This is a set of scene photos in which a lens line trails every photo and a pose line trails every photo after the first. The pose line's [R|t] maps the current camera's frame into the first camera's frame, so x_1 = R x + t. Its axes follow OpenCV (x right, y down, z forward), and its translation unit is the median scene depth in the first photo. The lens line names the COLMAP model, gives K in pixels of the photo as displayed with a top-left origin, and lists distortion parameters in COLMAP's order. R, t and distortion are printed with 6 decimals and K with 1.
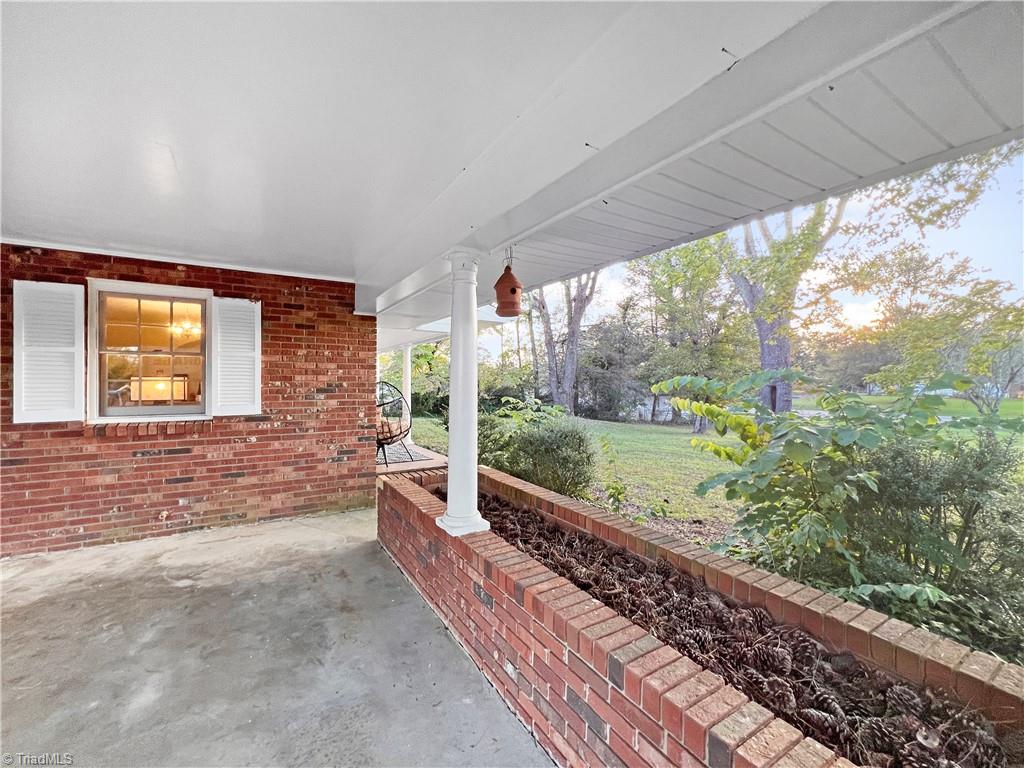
lens RADIAL K [[414.2, 0, 505.6], [0, 414.2, 383.8], [0, 0, 1]] dist [-0.002691, -0.000039]
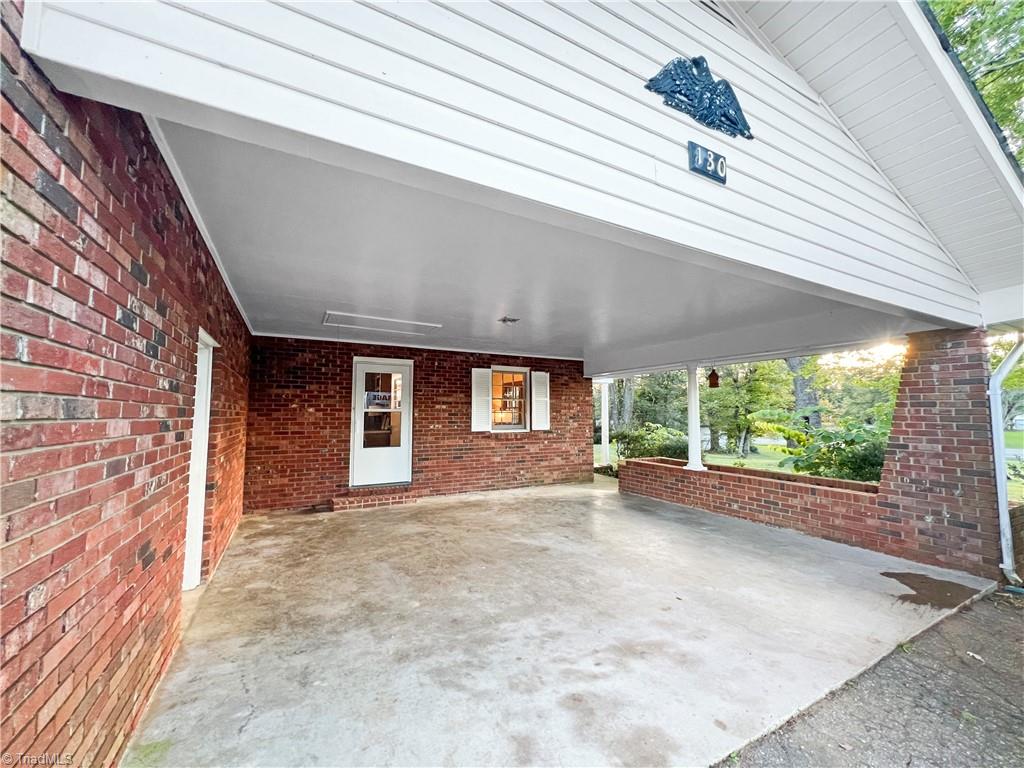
lens RADIAL K [[414.2, 0, 517.4], [0, 414.2, 381.9], [0, 0, 1]] dist [-0.002691, -0.000039]
pose [[0.999695, -0.003324, -0.024469, -0.689078], [0.001263, 0.996484, -0.083771, 0.012477], [0.024661, 0.083715, 0.996185, -0.977878]]
